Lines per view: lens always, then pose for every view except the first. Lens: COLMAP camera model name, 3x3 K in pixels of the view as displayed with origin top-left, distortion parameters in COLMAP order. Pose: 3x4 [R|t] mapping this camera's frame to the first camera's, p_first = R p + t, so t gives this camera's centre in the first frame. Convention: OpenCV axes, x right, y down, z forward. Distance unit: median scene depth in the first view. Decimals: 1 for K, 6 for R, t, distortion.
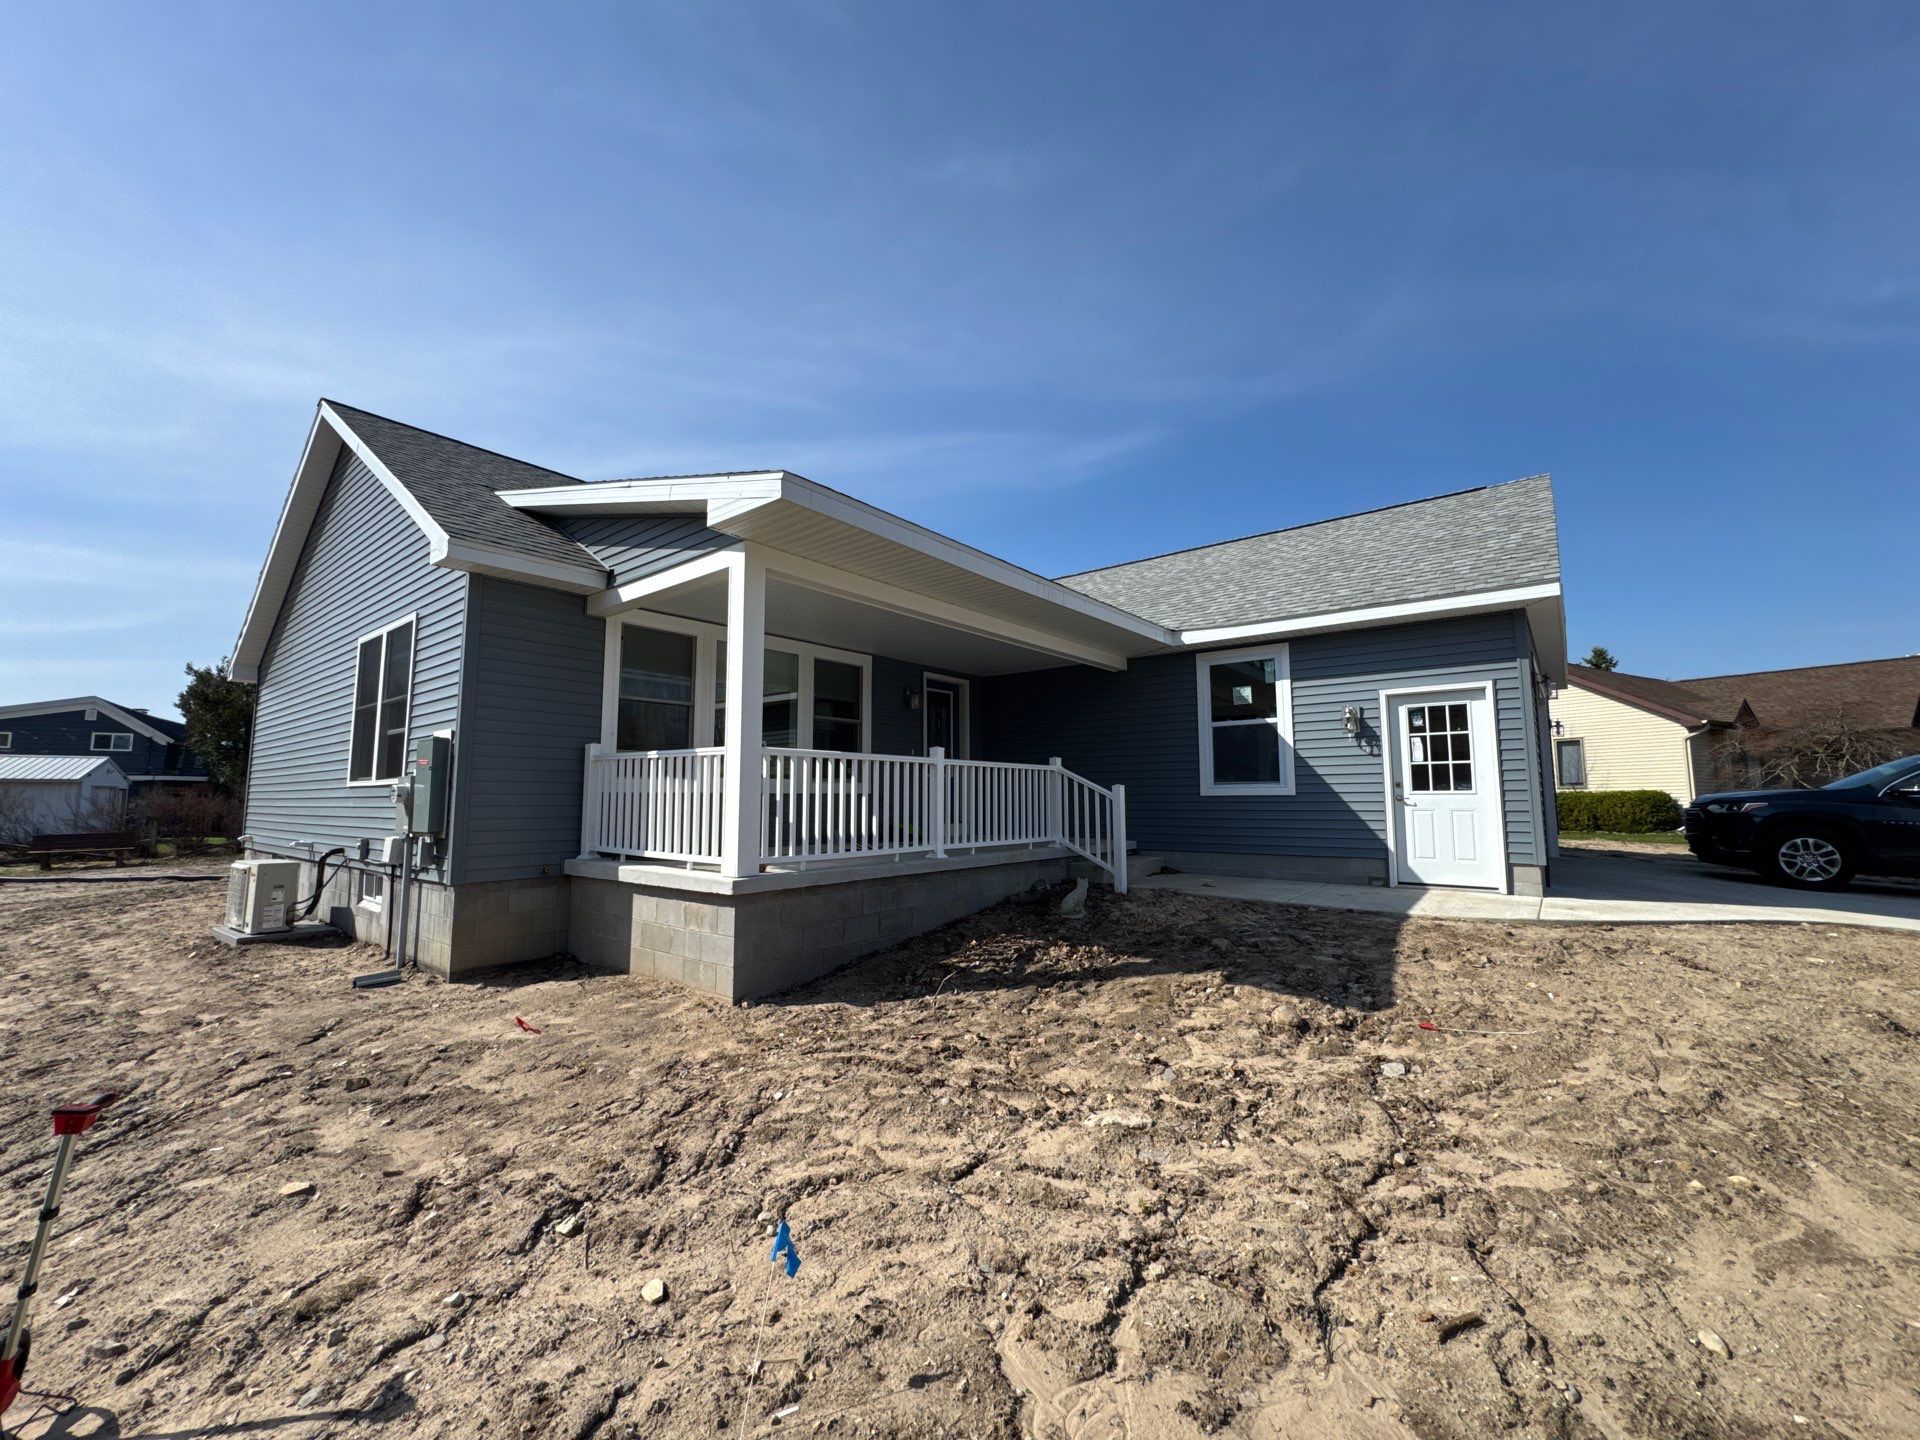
lens RADIAL K [[778.1, 0, 963.7], [0, 778.1, 700.7], [0, 0, 1]] dist [-0.001917, -0.000254]
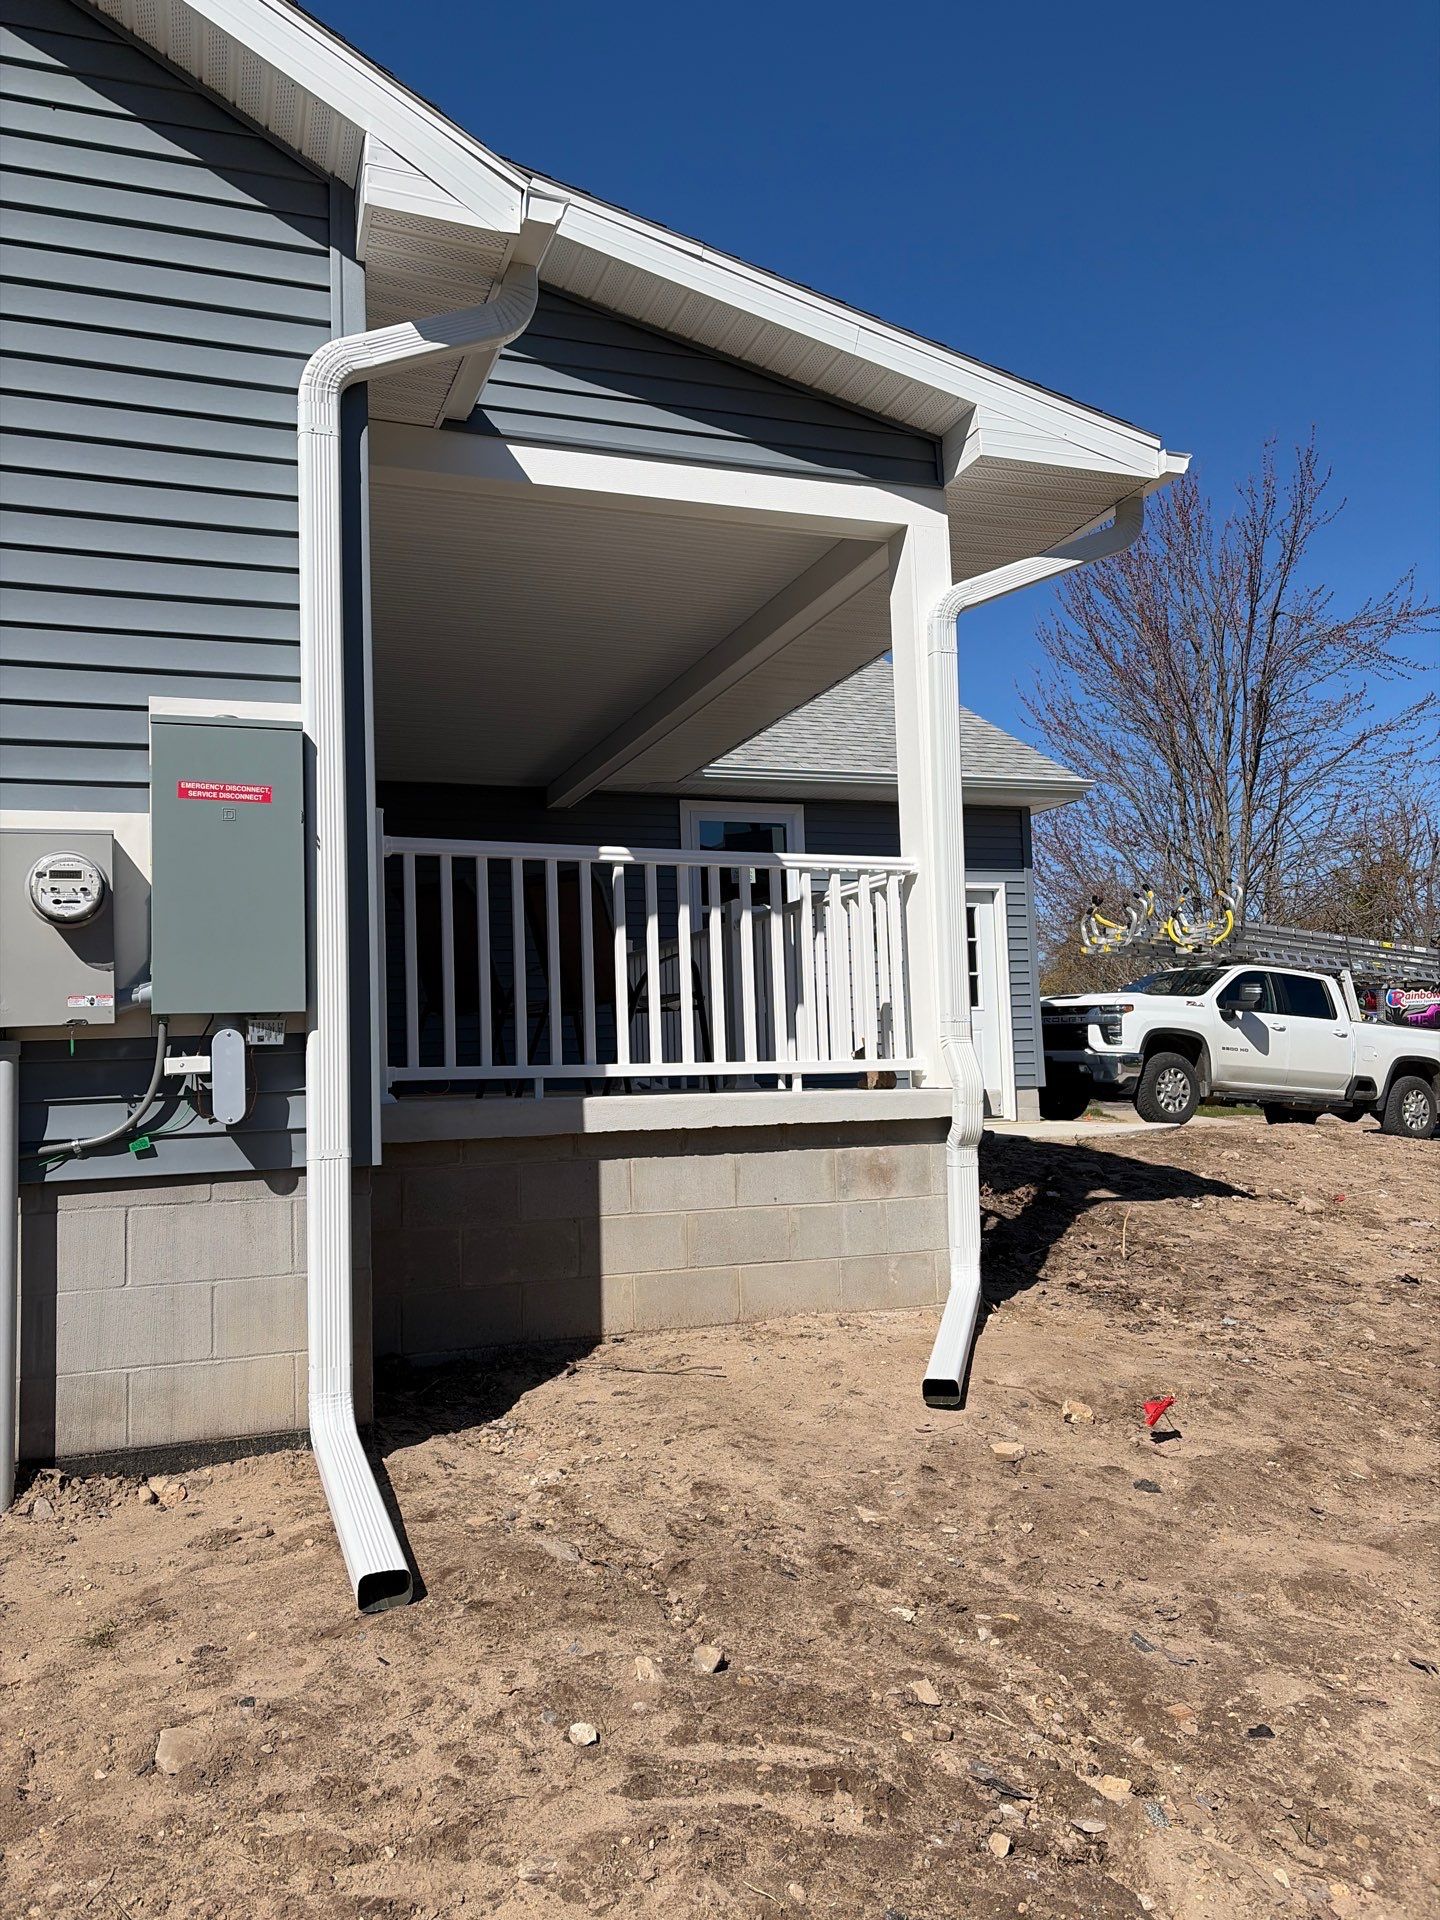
lens RADIAL K [[1448.4, 0, 721.7], [0, 1448.4, 933.8], [0, 0, 1]] dist [0.038474, -0.005639]
pose [[0.509046, 0.070692, 0.857831, -0.960112], [-0.082570, 0.996036, -0.033083, 0.121403], [-0.856770, -0.053991, 0.512865, 0.456542]]
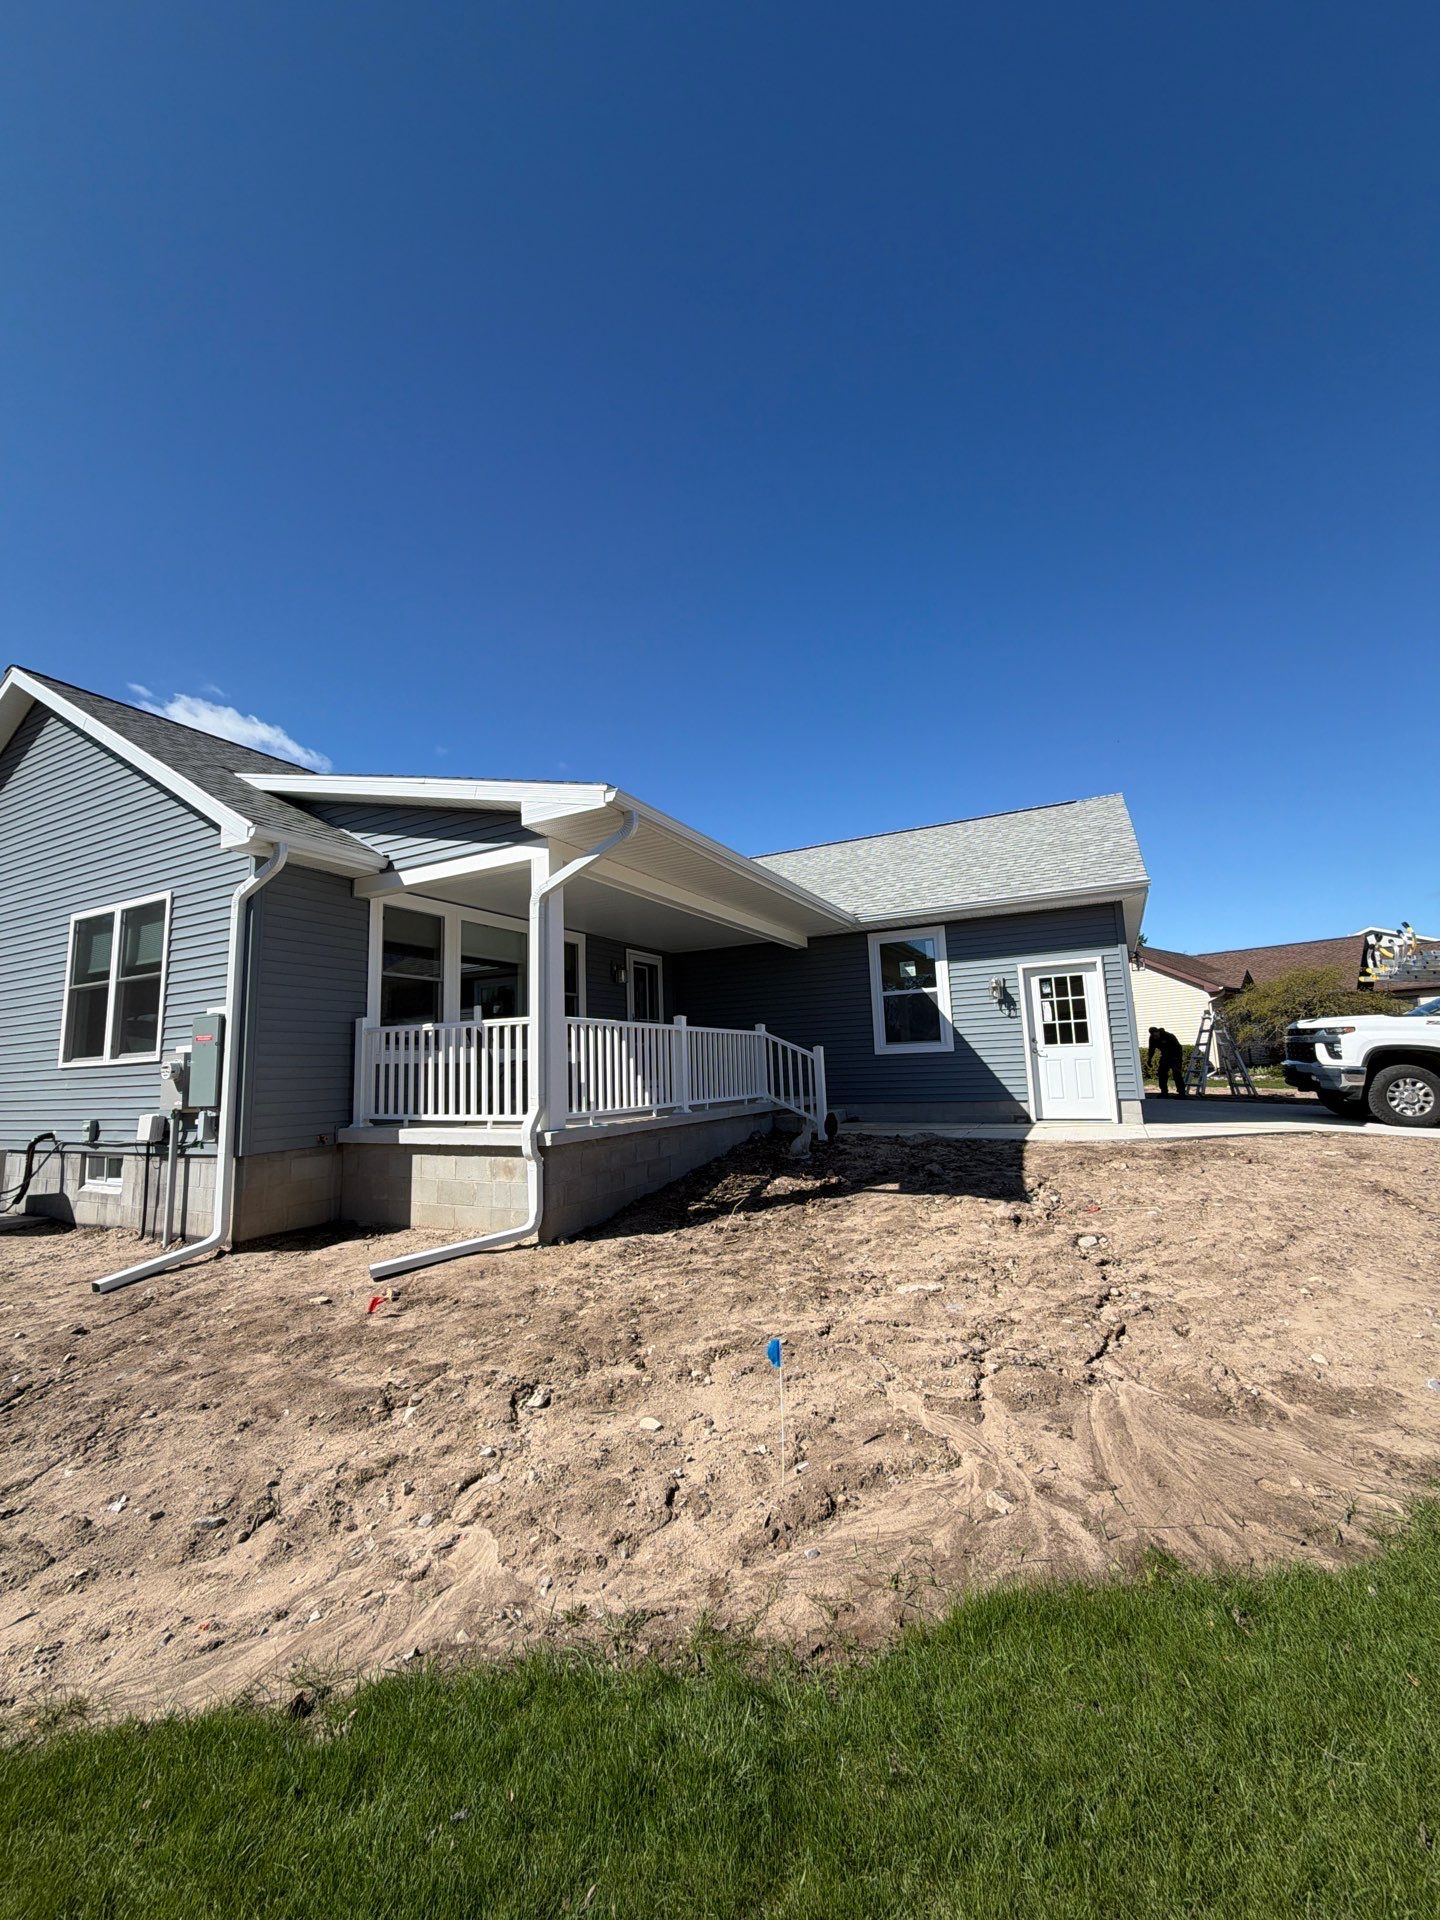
lens RADIAL K [[767.1, 0, 728.0], [0, 767.1, 939.8], [0, 0, 1]] dist [0.000413, -0.000050]
pose [[0.978854, 0.002922, 0.204537, -0.197240], [0.006374, 0.998977, -0.044775, -0.000962], [-0.204458, 0.045132, 0.977834, -0.124670]]
